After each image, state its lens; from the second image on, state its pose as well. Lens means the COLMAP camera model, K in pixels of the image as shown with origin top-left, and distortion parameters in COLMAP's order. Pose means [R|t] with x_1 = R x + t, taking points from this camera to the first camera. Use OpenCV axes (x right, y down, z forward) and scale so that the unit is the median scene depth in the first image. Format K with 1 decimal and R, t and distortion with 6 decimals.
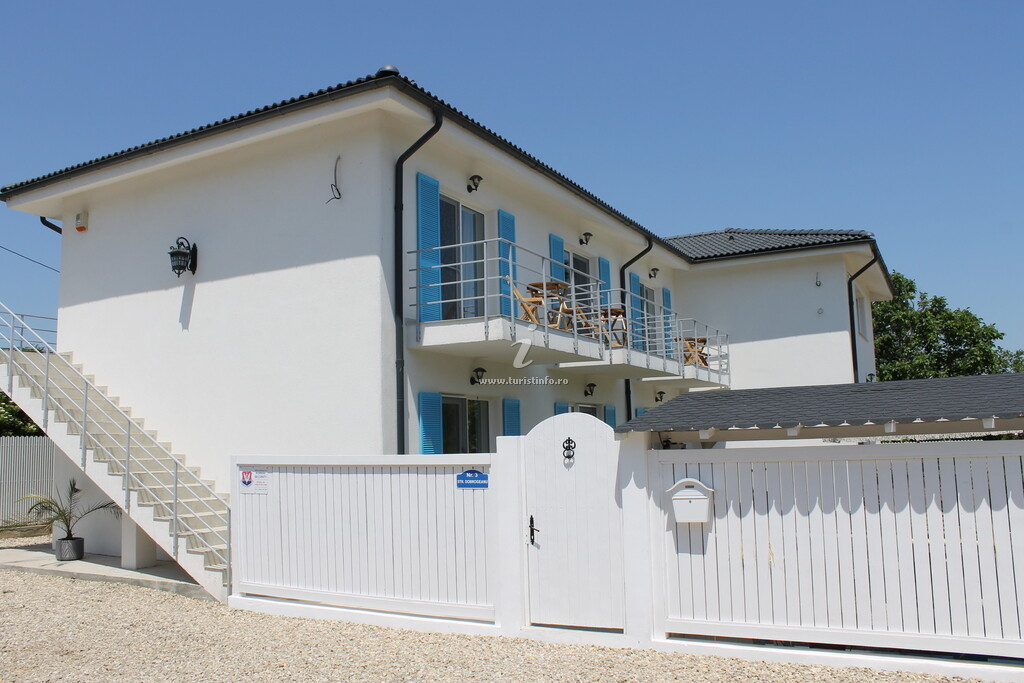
lens RADIAL K [[865.1, 0, 505.8], [0, 865.1, 343.5], [0, 0, 1]] dist [-0.158340, 0.129752]
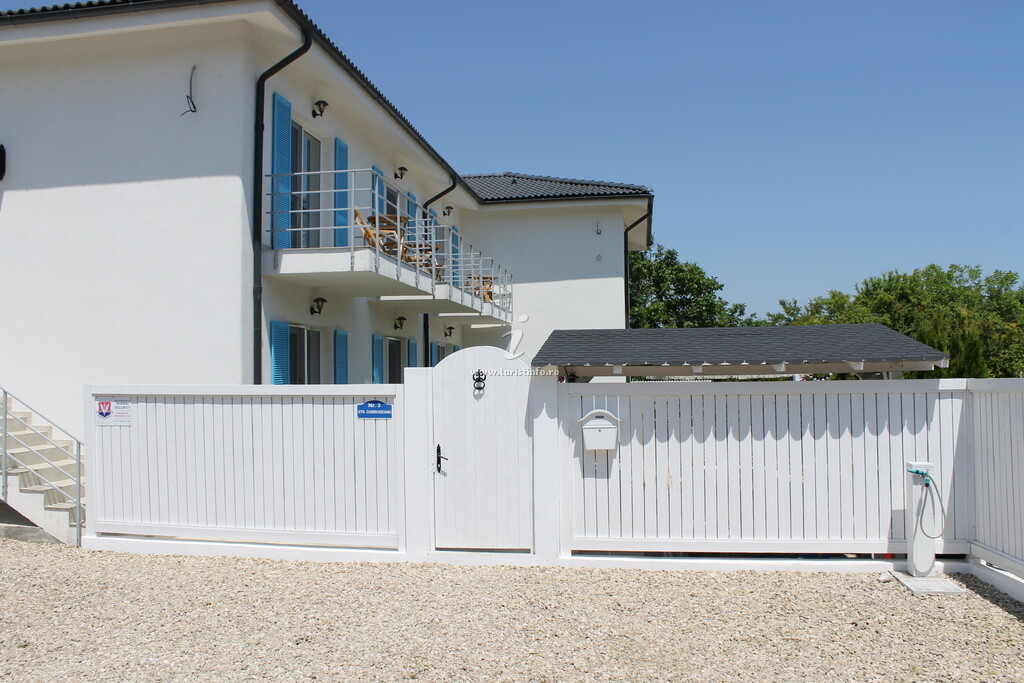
lens RADIAL K [[865.1, 0, 509.1], [0, 865.1, 341.0], [0, 0, 1]] dist [-0.158340, 0.129752]
pose [[0.942972, 0.026295, 0.331832, -0.177604], [-0.050727, 0.996583, 0.065181, 0.002922], [-0.328984, -0.078297, 0.941084, 0.004405]]
